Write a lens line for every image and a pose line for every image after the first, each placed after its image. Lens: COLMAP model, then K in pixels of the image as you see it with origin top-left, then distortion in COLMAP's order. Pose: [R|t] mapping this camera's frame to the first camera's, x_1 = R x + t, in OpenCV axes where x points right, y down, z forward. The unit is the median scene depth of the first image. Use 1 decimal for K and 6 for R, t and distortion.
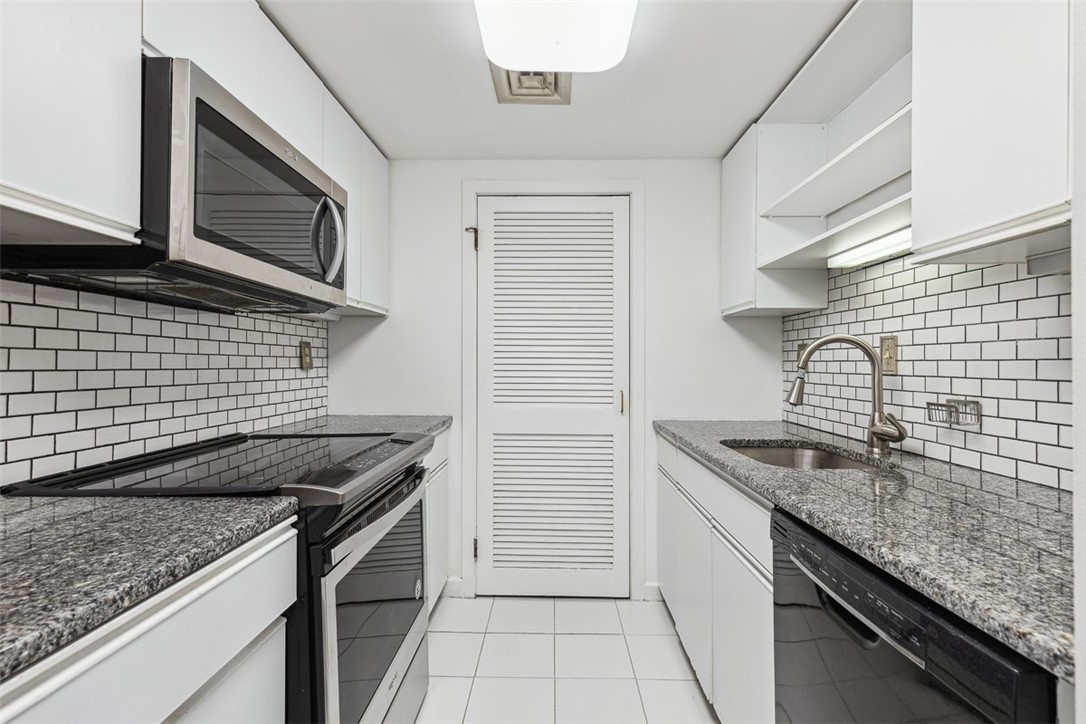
lens RADIAL K [[492.7, 0, 544.5], [0, 492.7, 361.8], [0, 0, 1]] dist [0.009417, -0.001969]
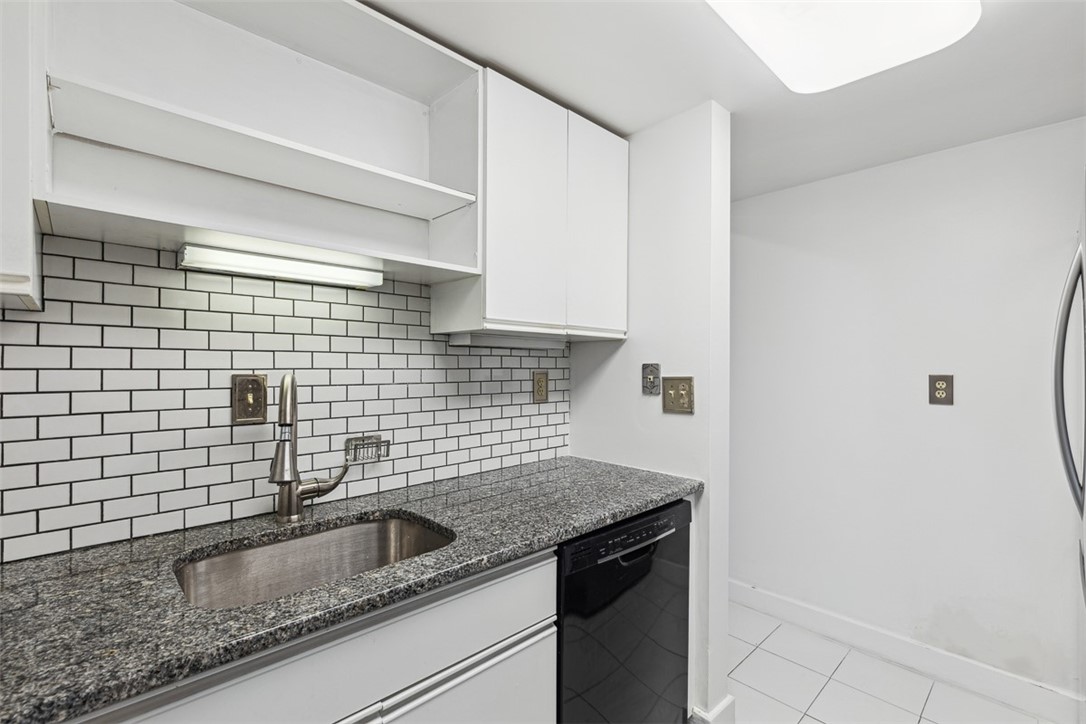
lens RADIAL K [[492.7, 0, 540.0], [0, 492.7, 368.0], [0, 0, 1]] dist [0.009417, -0.001969]
pose [[-0.705688, -0.009683, 0.708456, -0.233432], [-0.008382, 0.999951, 0.005317, -0.090601], [-0.708473, -0.002186, -0.705735, 1.588745]]
